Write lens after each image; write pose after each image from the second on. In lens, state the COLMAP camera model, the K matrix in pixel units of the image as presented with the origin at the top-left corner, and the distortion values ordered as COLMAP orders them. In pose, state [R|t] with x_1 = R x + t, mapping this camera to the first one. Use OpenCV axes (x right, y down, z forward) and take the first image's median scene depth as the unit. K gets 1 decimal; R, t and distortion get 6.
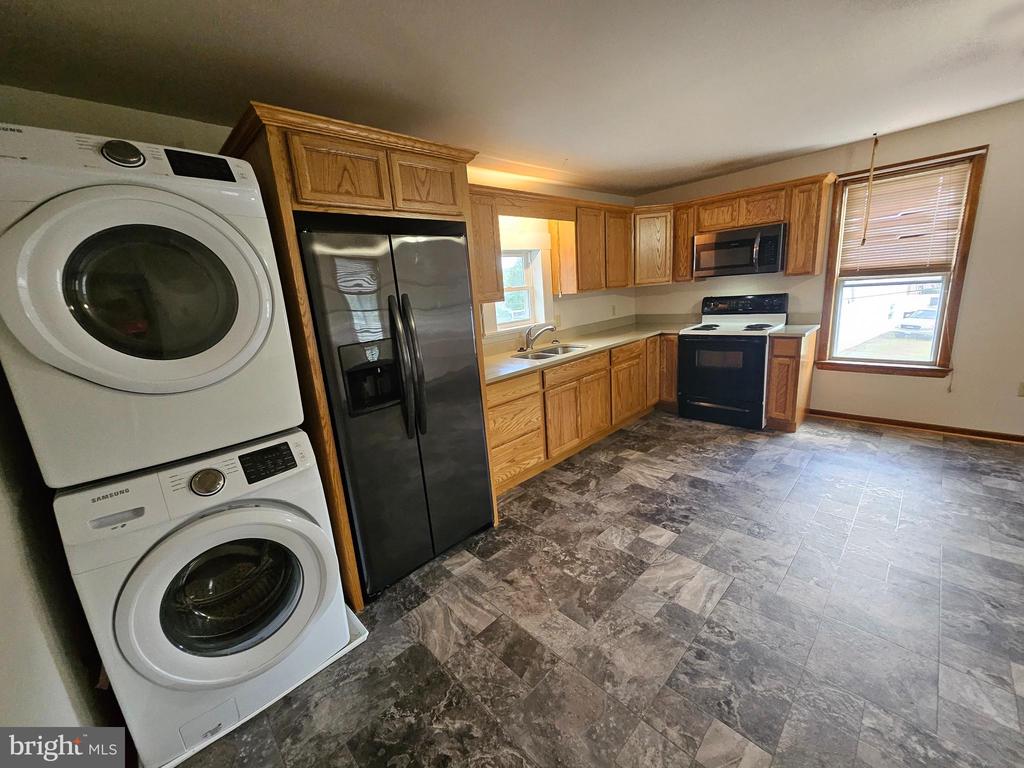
lens RADIAL K [[404.8, 0, 501.5], [0, 404.8, 383.1], [0, 0, 1]] dist [0.003683, -0.001406]
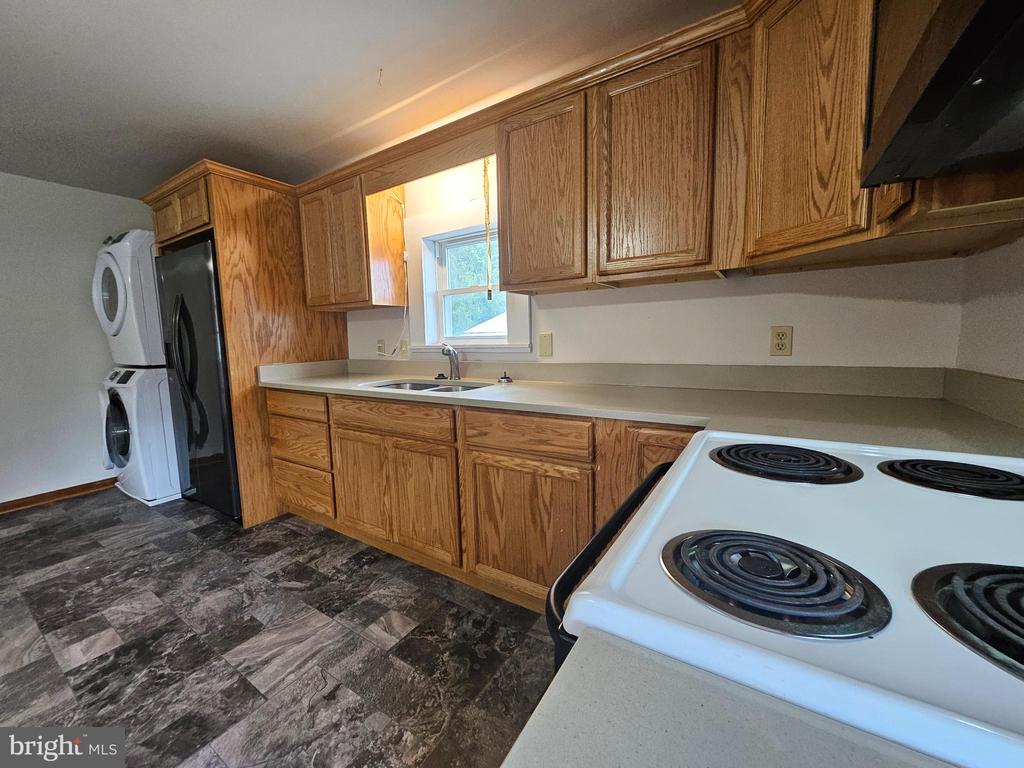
lens RADIAL K [[404.8, 0, 498.6], [0, 404.8, 376.7], [0, 0, 1]] dist [0.003683, -0.001406]
pose [[0.221536, 0.176602, -0.959027, 0.904807], [-0.212816, 0.968514, 0.129188, -0.236864], [0.951647, 0.175476, 0.252144, 1.148271]]
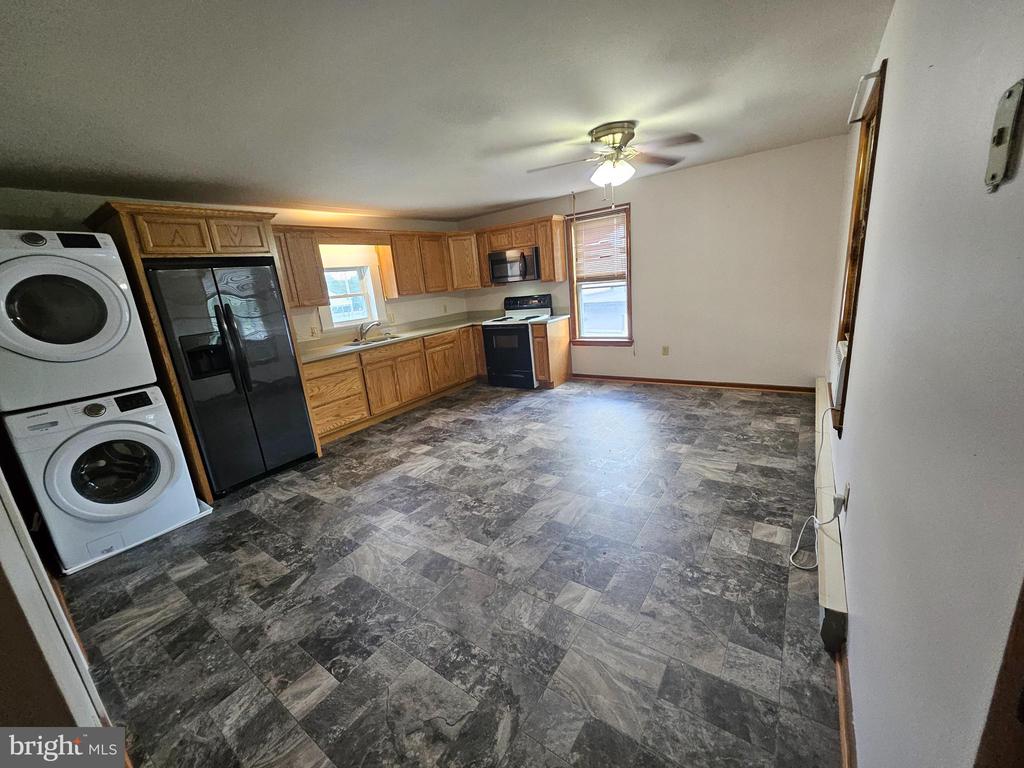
lens RADIAL K [[404.8, 0, 502.5], [0, 404.8, 384.2], [0, 0, 1]] dist [0.003683, -0.001406]
pose [[0.984023, -0.059823, 0.167691, 0.371596], [0.058964, 0.998209, 0.010104, 0.100057], [-0.167996, -0.000055, 0.985788, -0.527077]]
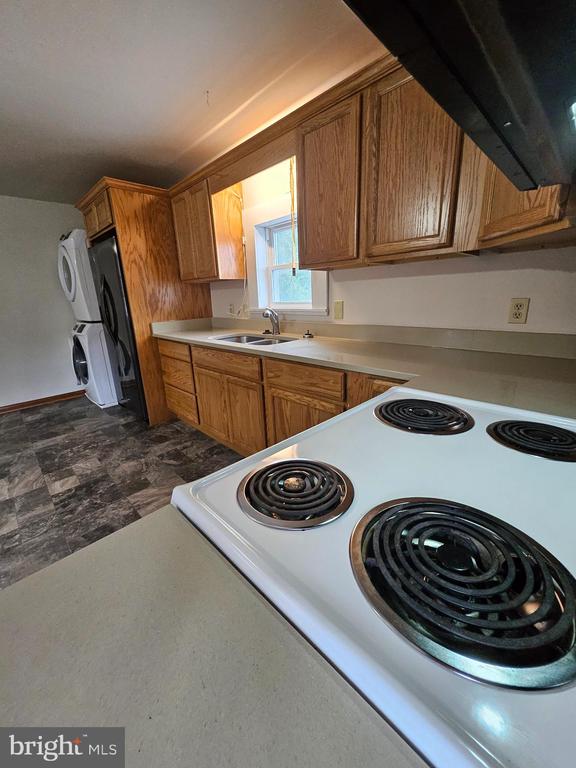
lens RADIAL K [[303.6, 0, 288.7], [0, 303.6, 376.2], [0, 0, 1]] dist [0.003683, -0.001406]
pose [[0.023048, 0.341251, -0.939690, 0.941540], [-0.190041, 0.924296, 0.330999, -0.288065], [0.981506, 0.170951, 0.086155, 1.255288]]
